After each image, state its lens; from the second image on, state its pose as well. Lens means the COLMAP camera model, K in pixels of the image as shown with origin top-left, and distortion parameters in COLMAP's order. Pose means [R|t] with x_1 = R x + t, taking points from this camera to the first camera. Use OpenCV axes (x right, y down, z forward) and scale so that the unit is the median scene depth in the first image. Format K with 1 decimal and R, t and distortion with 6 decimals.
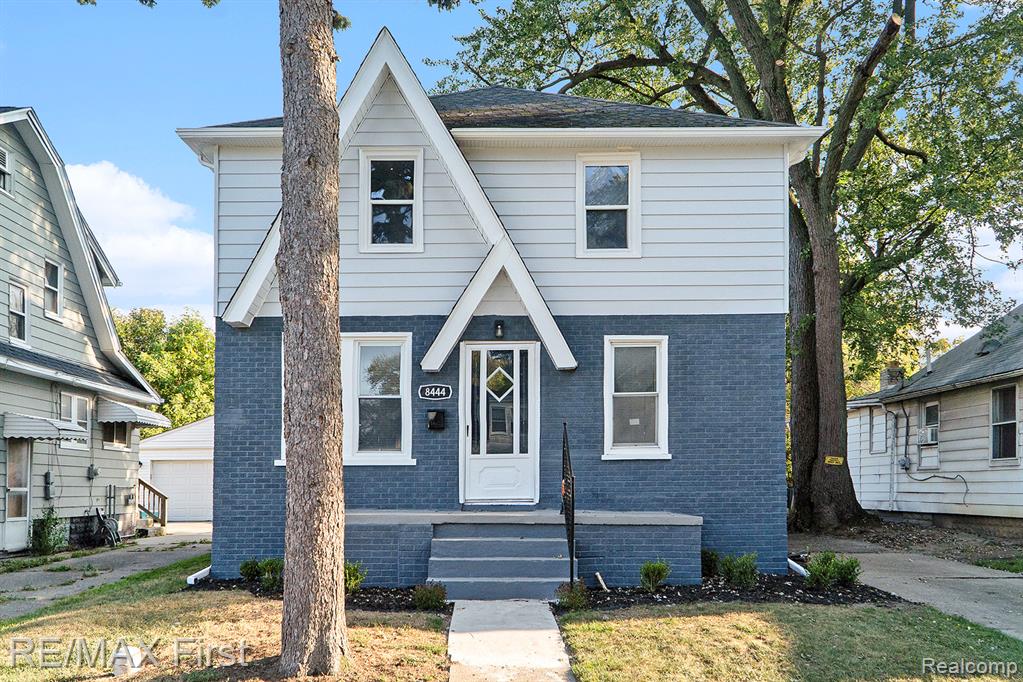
lens RADIAL K [[831.1, 0, 511.5], [0, 831.1, 341.0], [0, 0, 1]] dist [-0.003084, -0.002048]
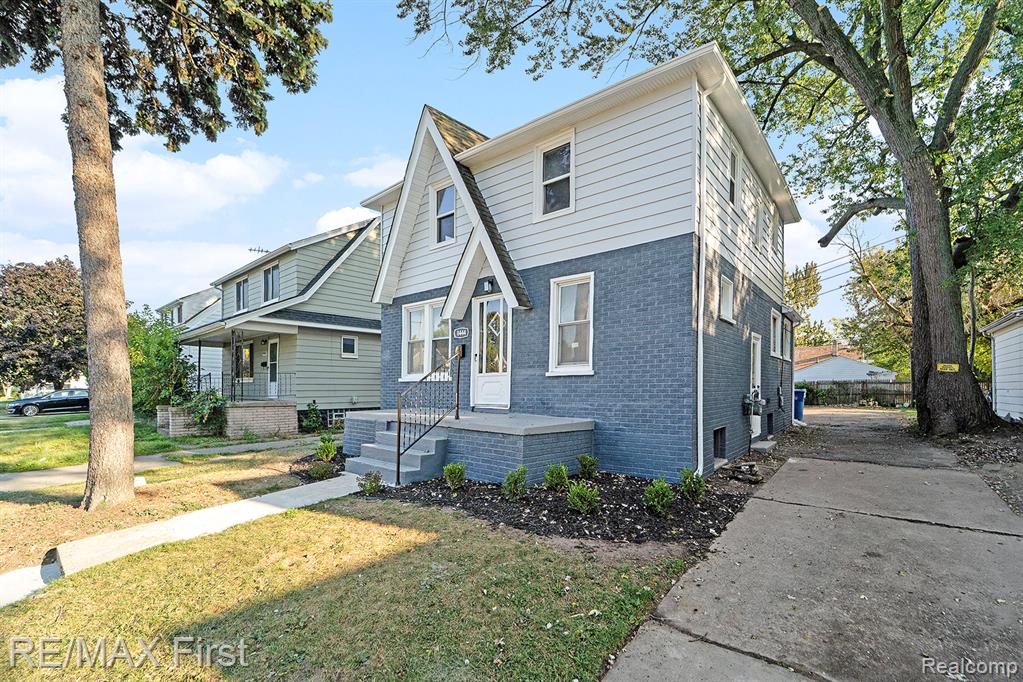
lens RADIAL K [[446.8, 0, 512.4], [0, 446.8, 324.4], [0, 0, 1]] dist [-0.027177, 0.000051]
pose [[0.780301, -0.085576, -0.619522, 0.493465], [0.107185, 0.994236, -0.002334, 0.058963], [0.616151, -0.064582, 0.784976, 0.428167]]
